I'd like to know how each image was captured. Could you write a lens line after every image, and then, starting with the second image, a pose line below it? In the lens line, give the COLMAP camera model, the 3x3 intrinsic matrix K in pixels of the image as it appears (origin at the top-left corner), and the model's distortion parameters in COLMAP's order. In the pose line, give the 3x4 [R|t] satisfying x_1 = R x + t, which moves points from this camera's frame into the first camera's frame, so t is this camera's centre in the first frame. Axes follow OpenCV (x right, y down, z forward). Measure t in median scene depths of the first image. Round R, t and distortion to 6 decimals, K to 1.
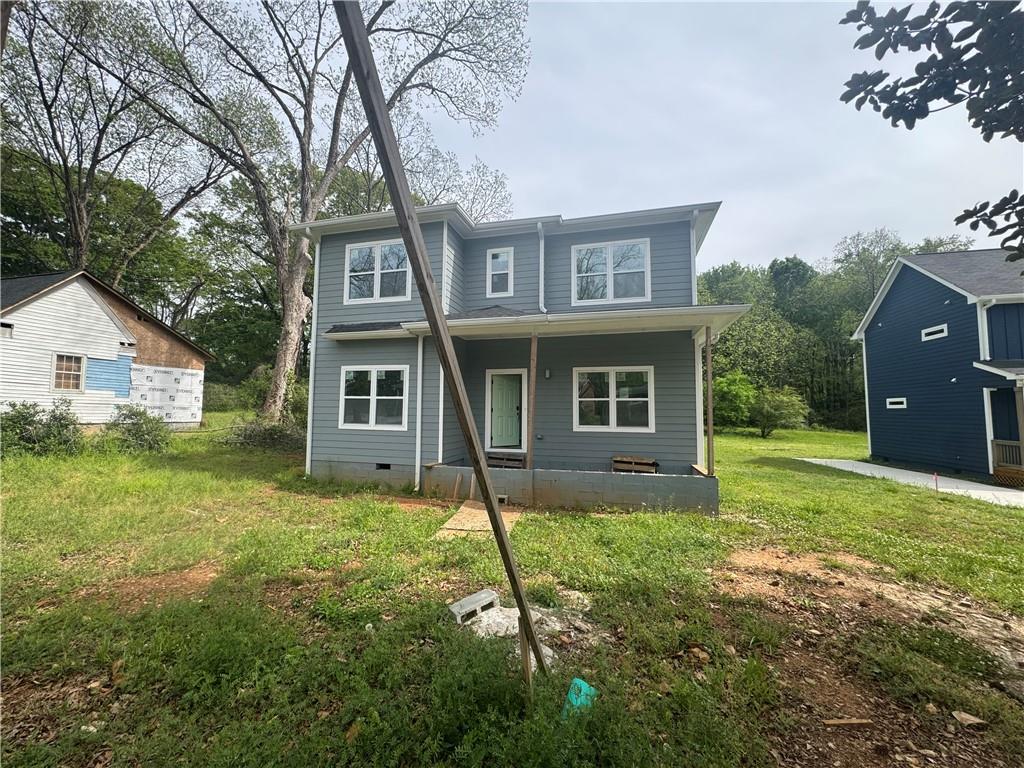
lens RADIAL K [[407.5, 0, 512.0], [0, 407.5, 383.5], [0, 0, 1]] dist [-0.002666, 0.000376]
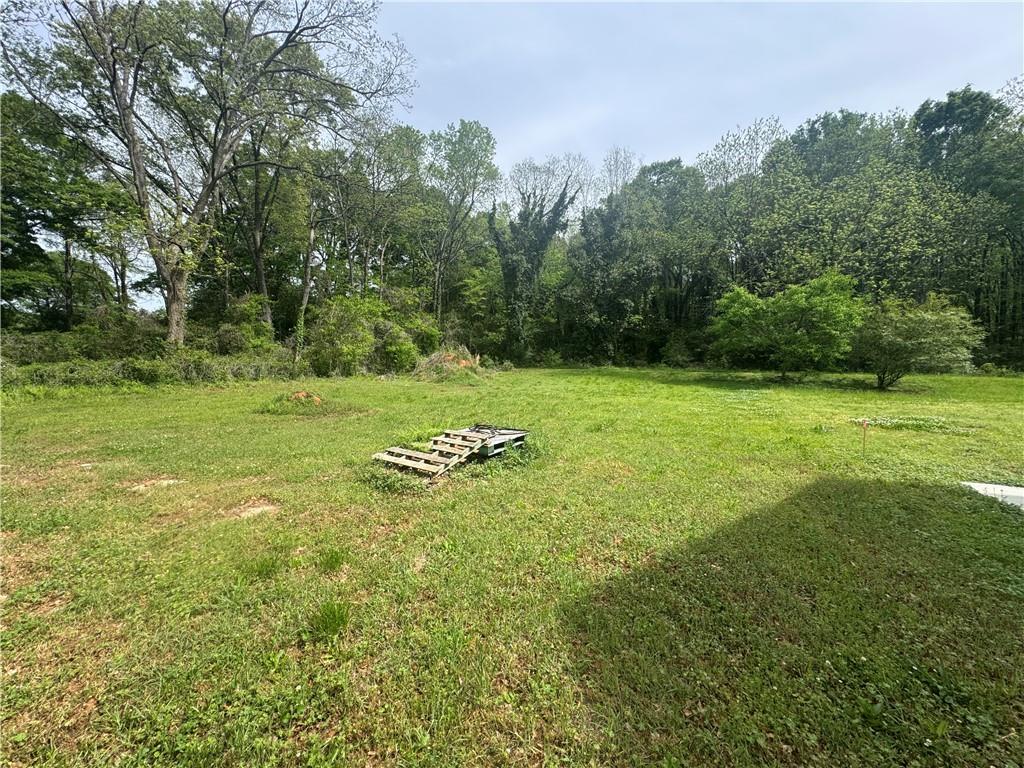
lens RADIAL K [[407.5, 0, 512.6], [0, 407.5, 382.2], [0, 0, 1]] dist [-0.002666, 0.000376]
pose [[0.977362, -0.018584, -0.210756, 0.238823], [0.041254, 0.993755, 0.103682, 0.043198], [0.207513, -0.110030, 0.972025, 0.348275]]
